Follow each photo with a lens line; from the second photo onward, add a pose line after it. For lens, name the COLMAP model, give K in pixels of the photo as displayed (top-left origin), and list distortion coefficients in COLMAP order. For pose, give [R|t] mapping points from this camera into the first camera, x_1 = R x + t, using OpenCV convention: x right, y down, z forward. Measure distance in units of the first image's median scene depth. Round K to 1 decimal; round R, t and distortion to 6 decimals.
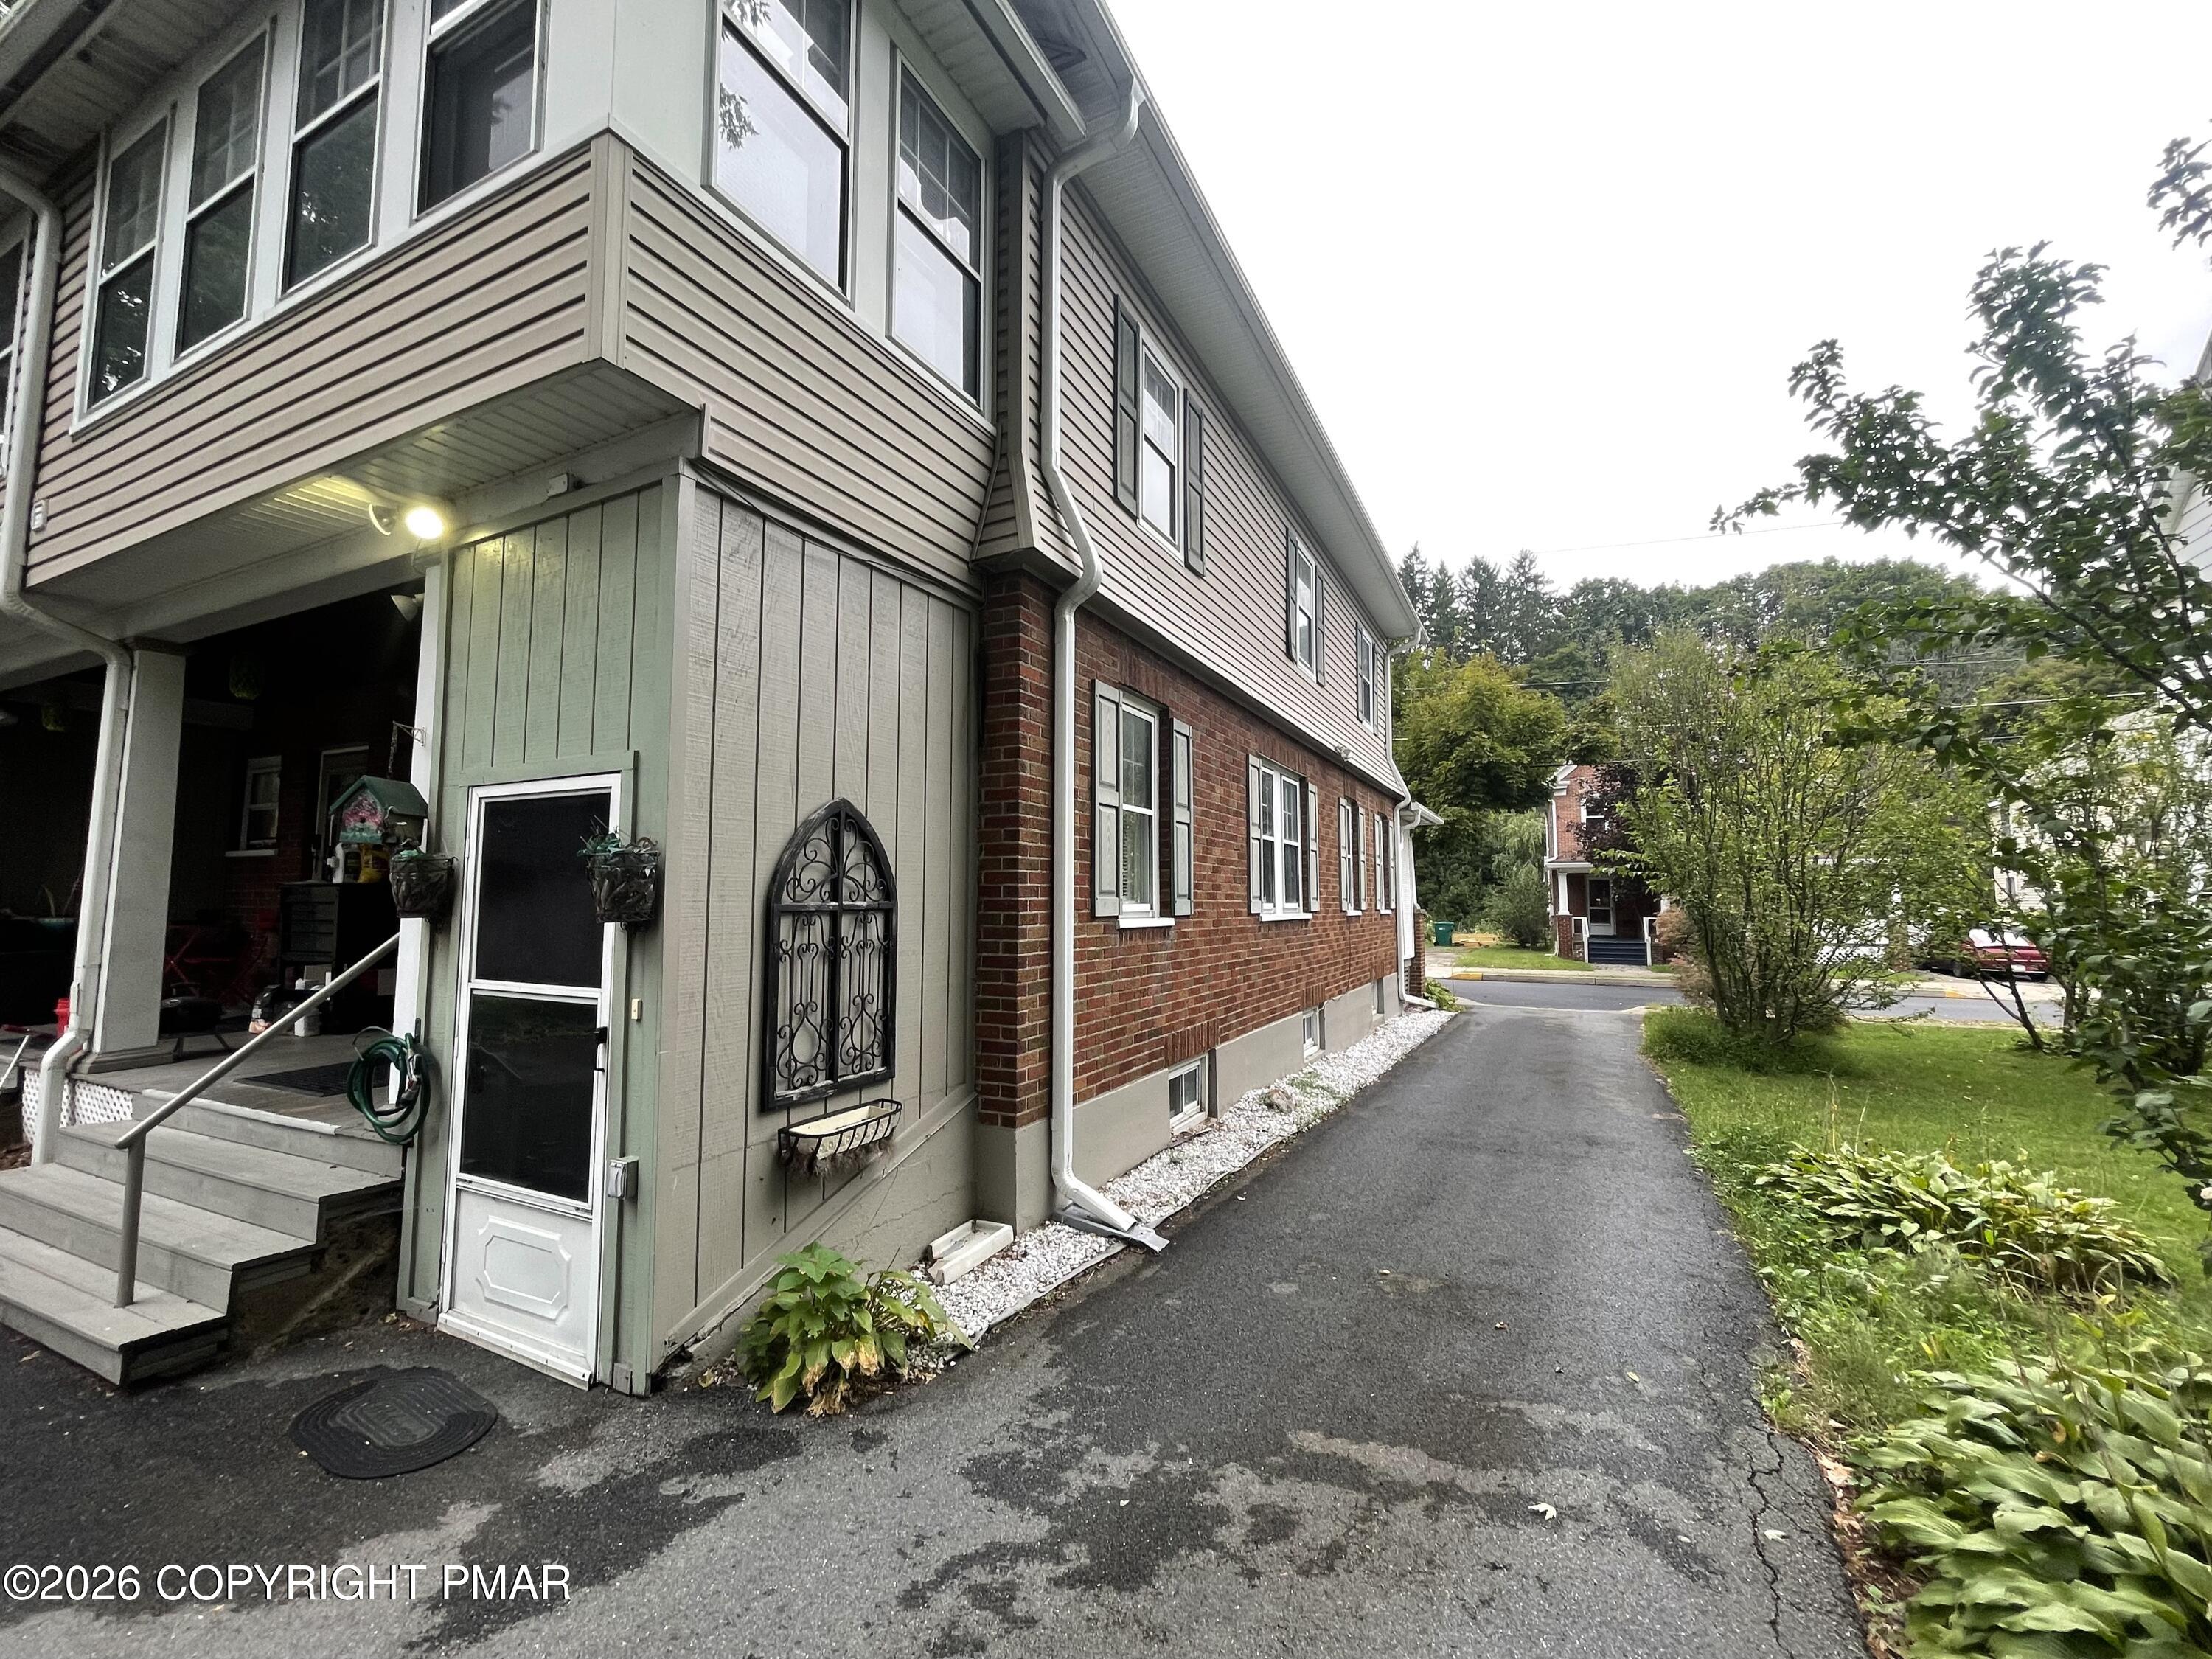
lens RADIAL K [[914.8, 0, 1104.1], [0, 914.8, 827.8], [0, 0, 1]] dist [-0.000572, 0.000260]
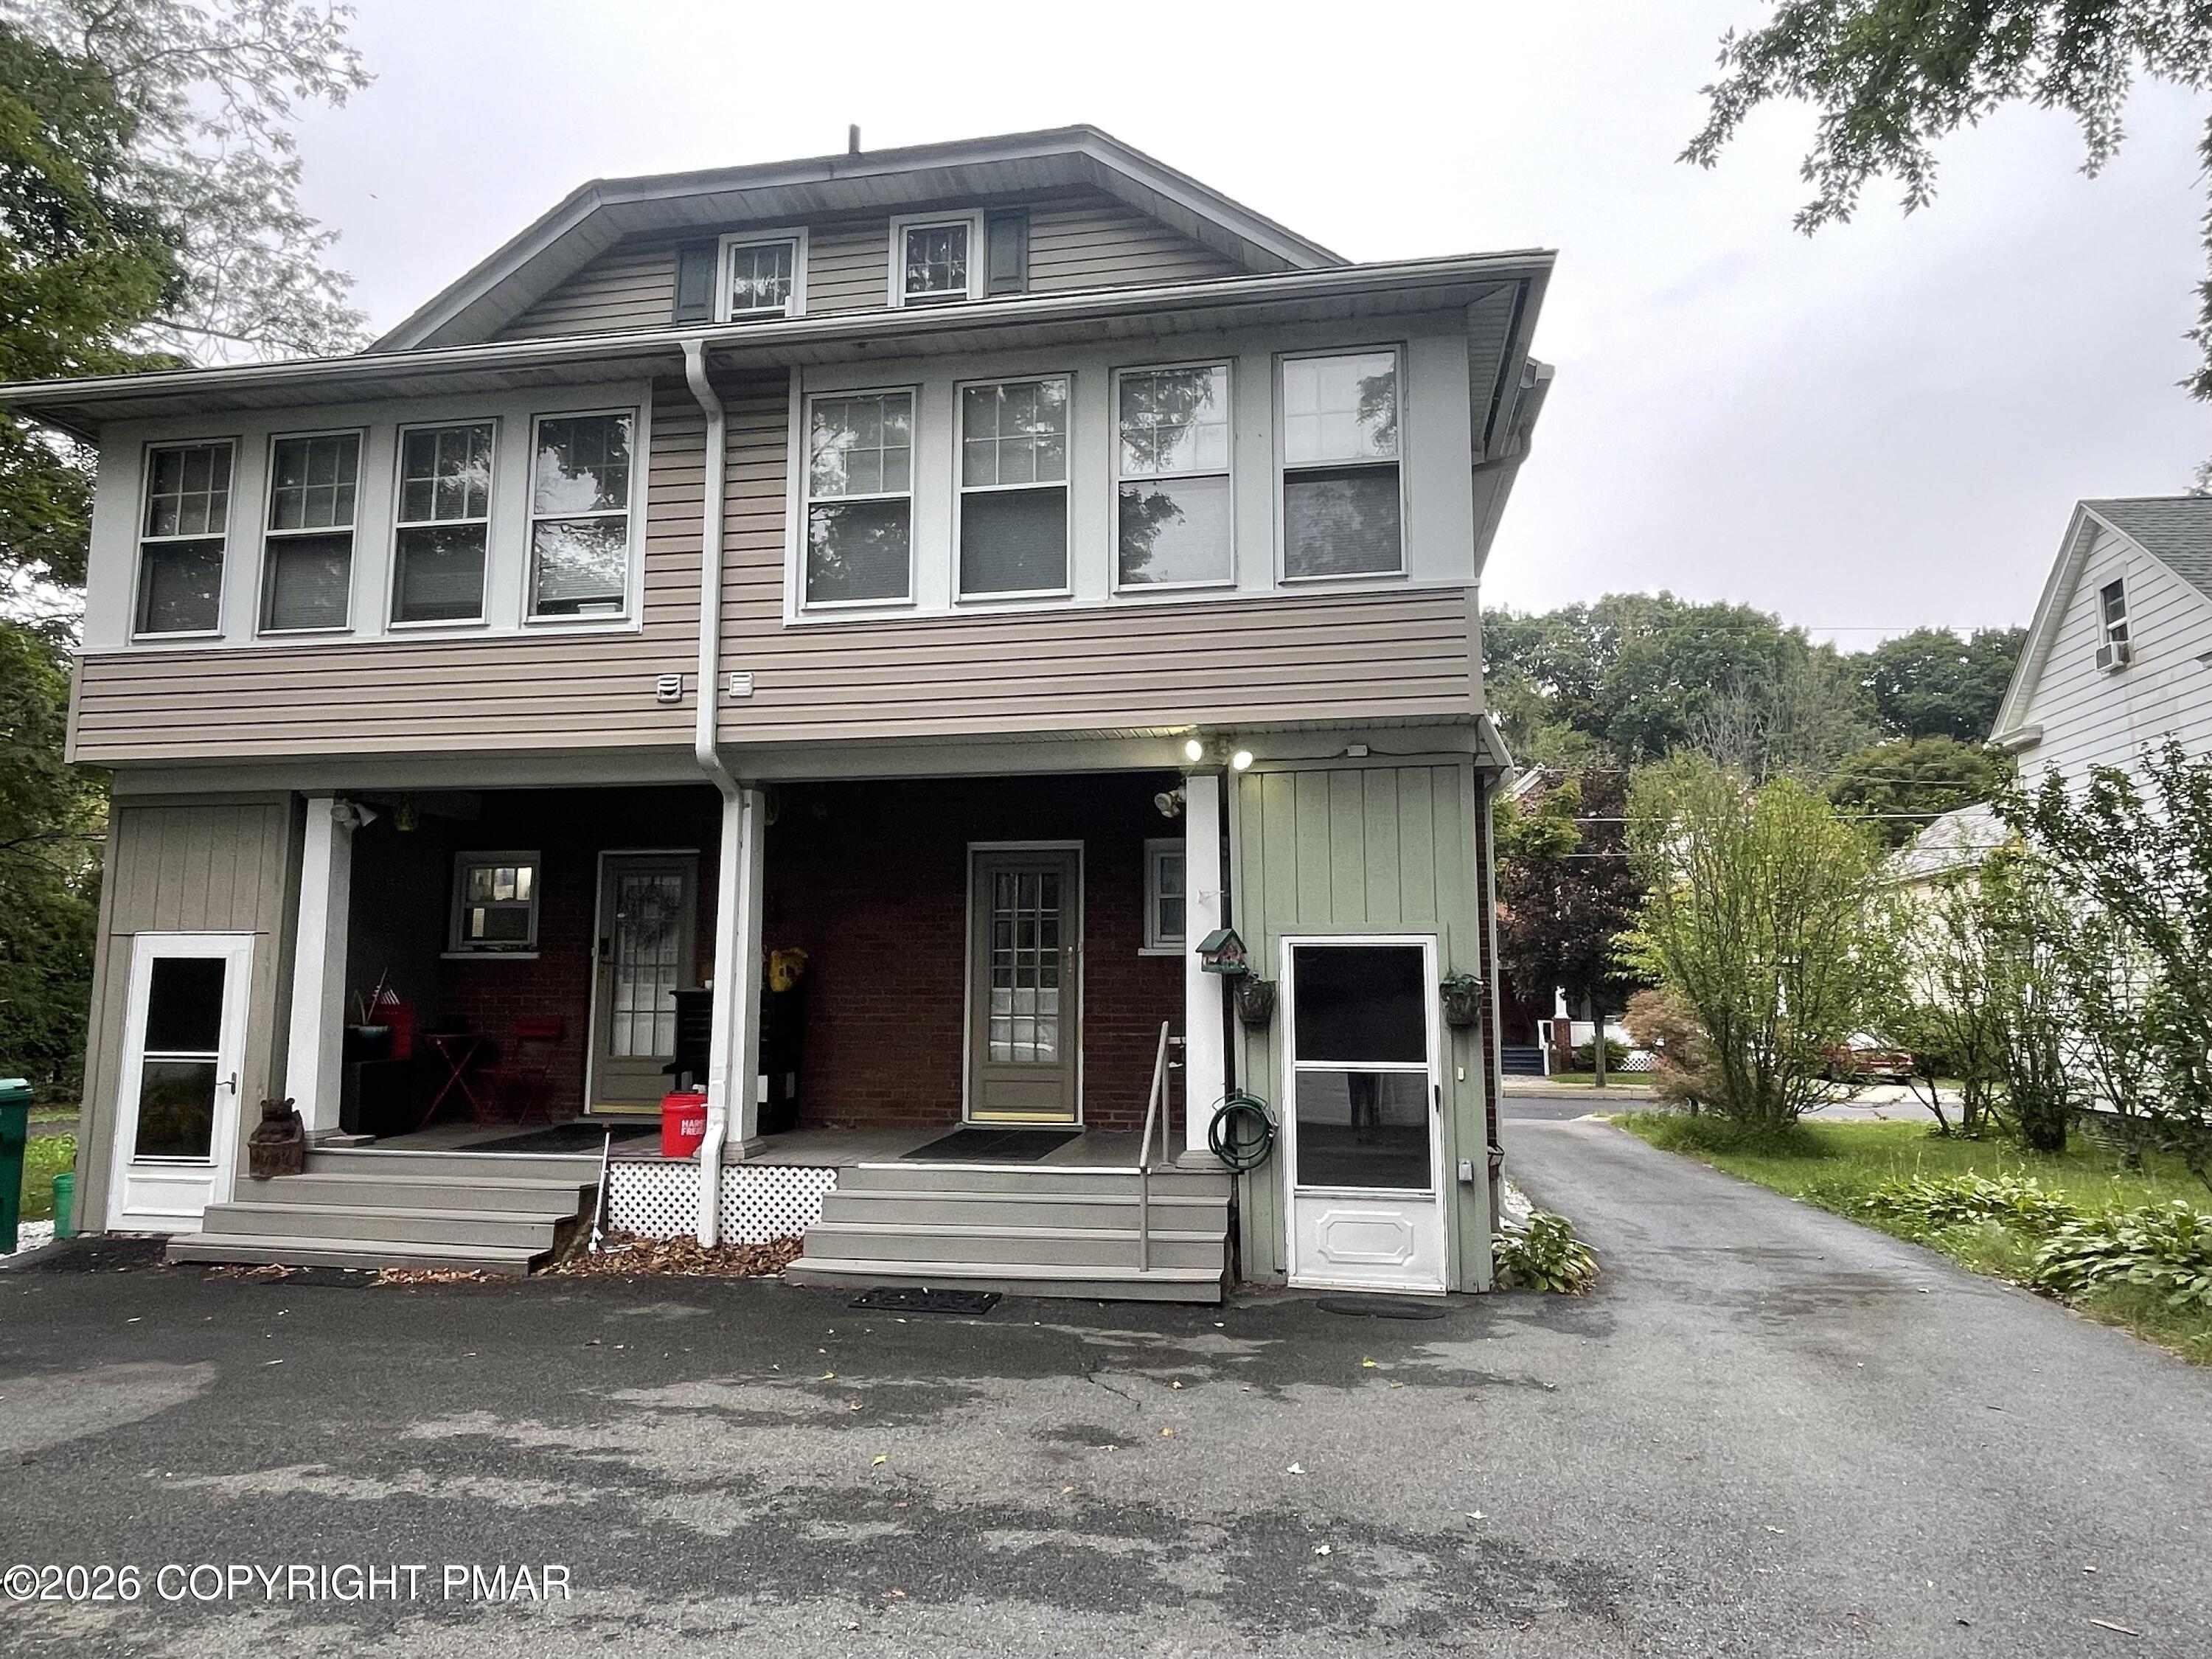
lens RADIAL K [[1348.5, 0, 1107.4], [0, 1348.5, 829.6], [0, 0, 1]] dist [0.001744, -0.002430]
pose [[0.956750, 0.037692, 0.288459, -1.661712], [-0.024683, 0.998513, -0.048604, -0.108144], [-0.289862, 0.039382, 0.956258, -1.106725]]
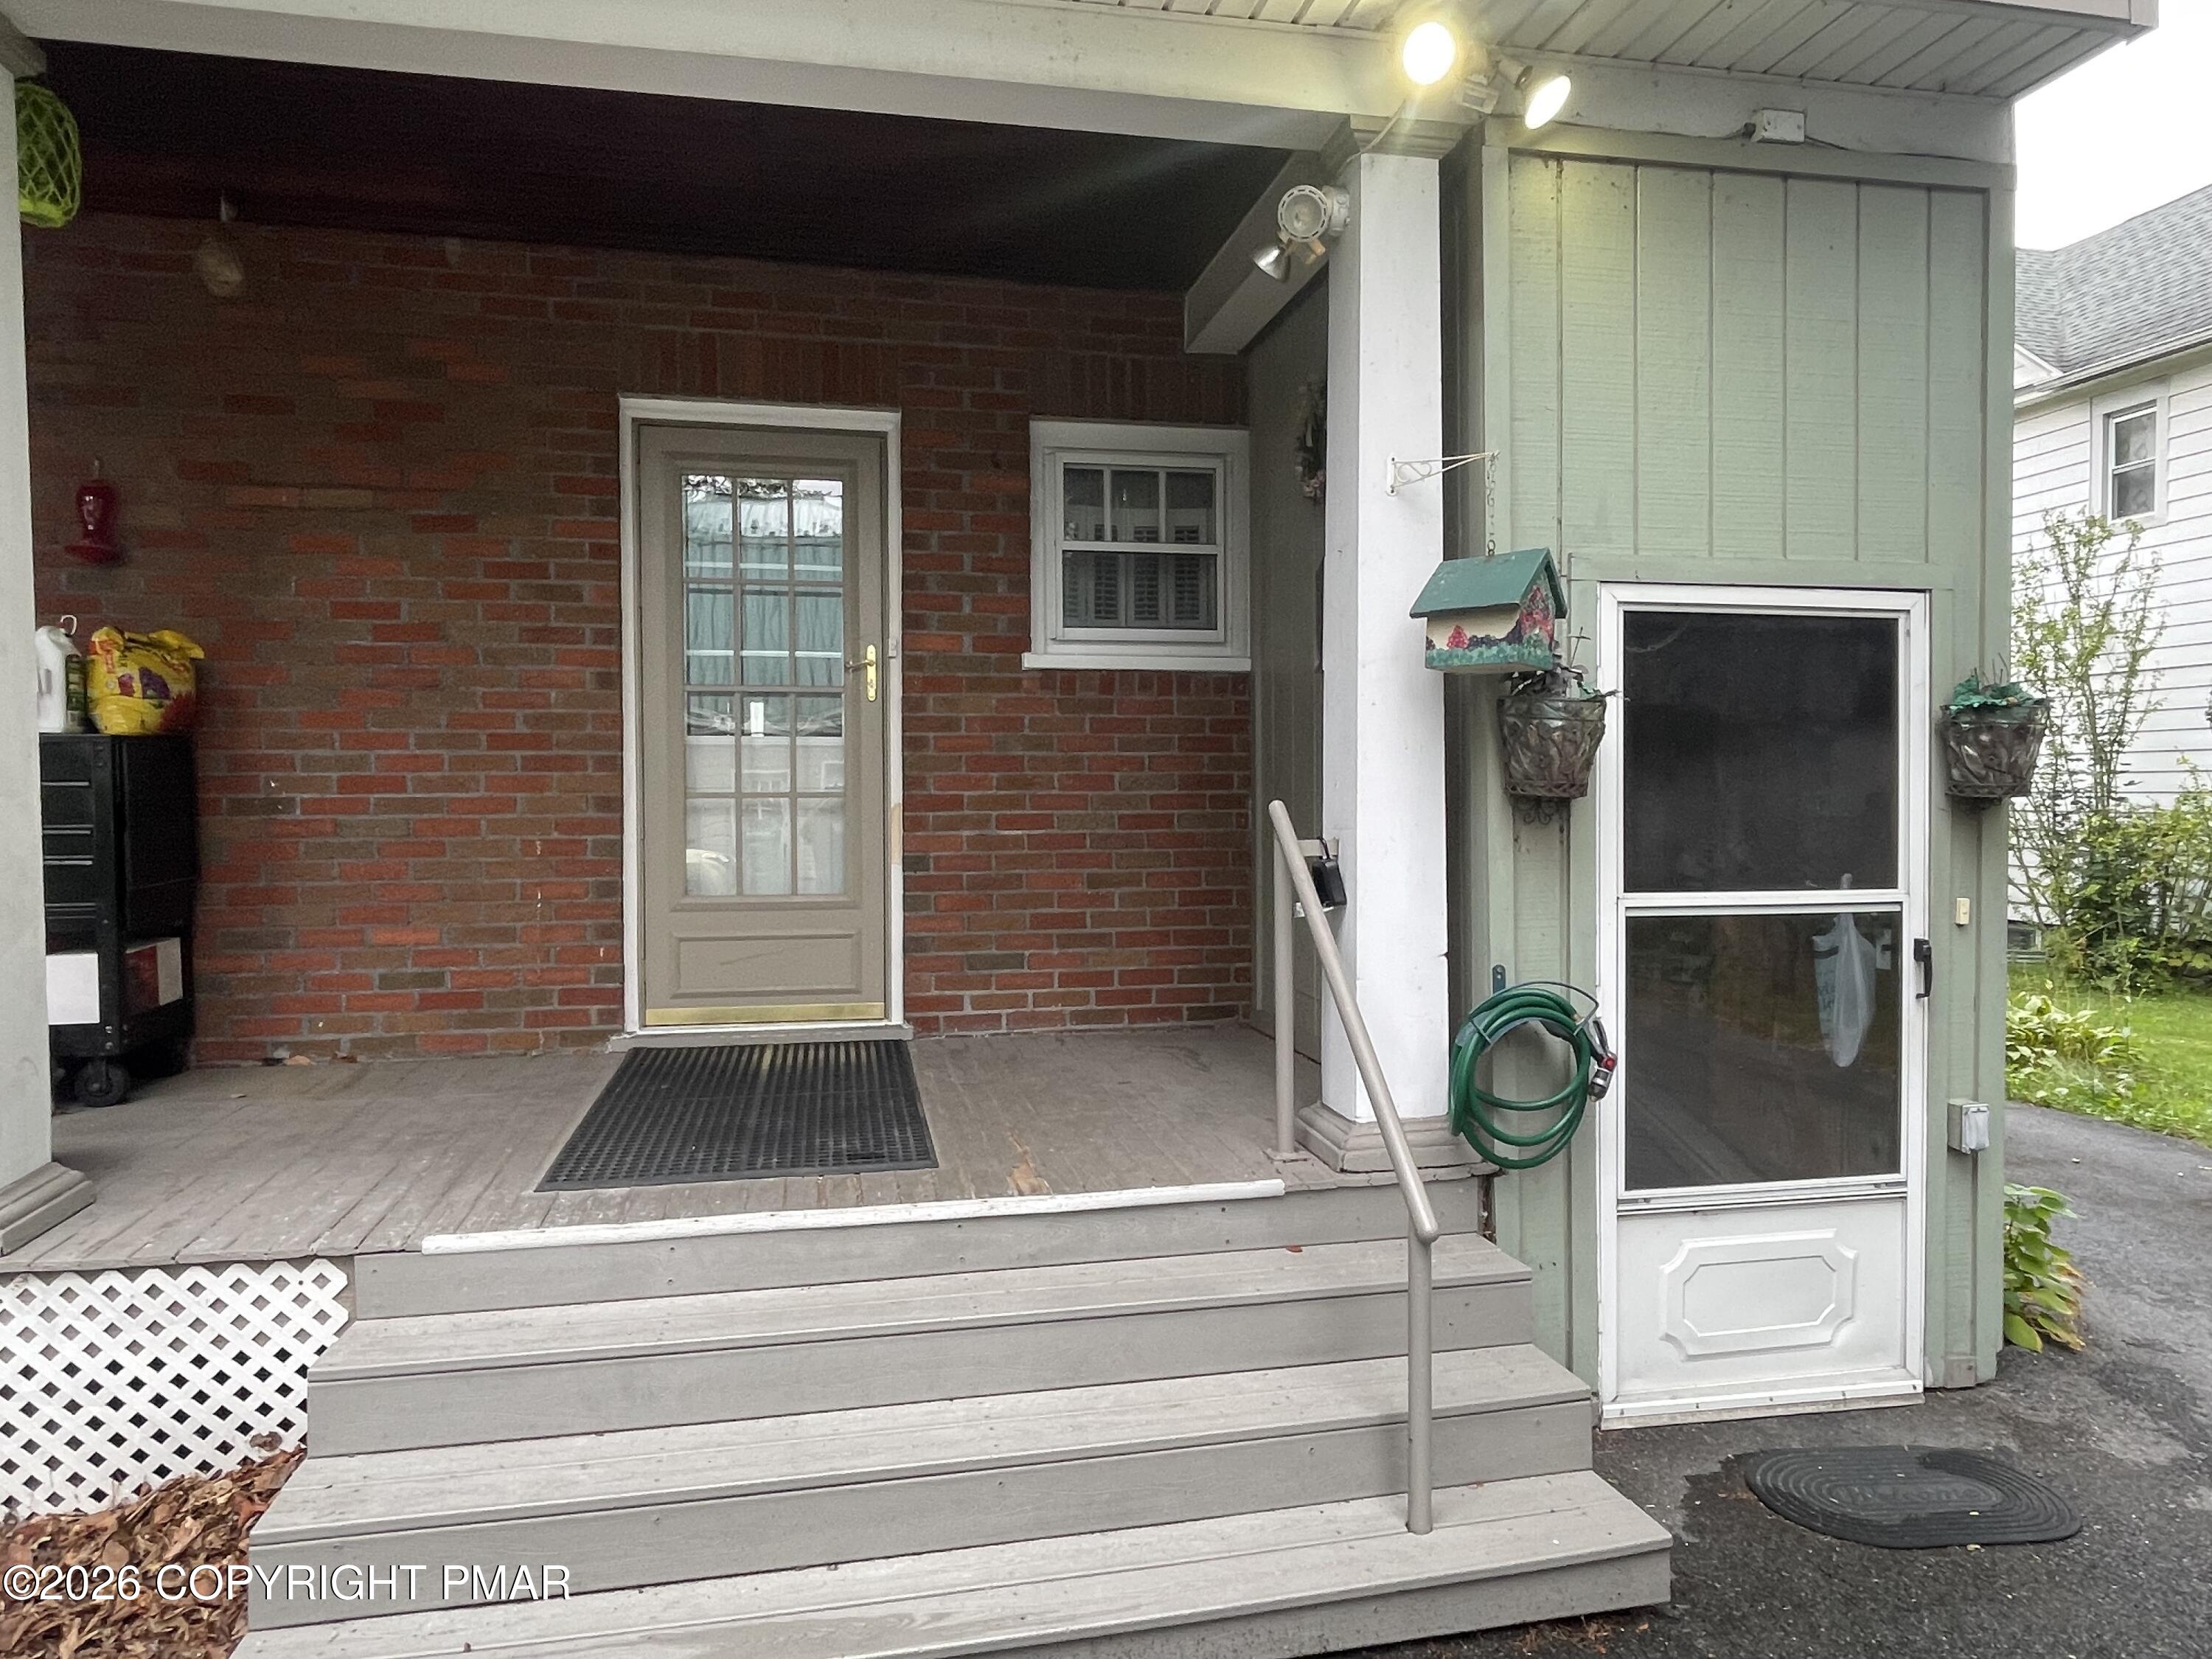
lens RADIAL K [[1372.0, 0, 1100.6], [0, 1372.0, 824.5], [0, 0, 1]] dist [-0.004720, -0.000531]
pose [[0.789486, -0.016465, 0.613547, -1.544887], [-0.046516, 0.995160, 0.086561, 0.052092], [-0.612003, -0.096878, 0.784899, 0.480801]]
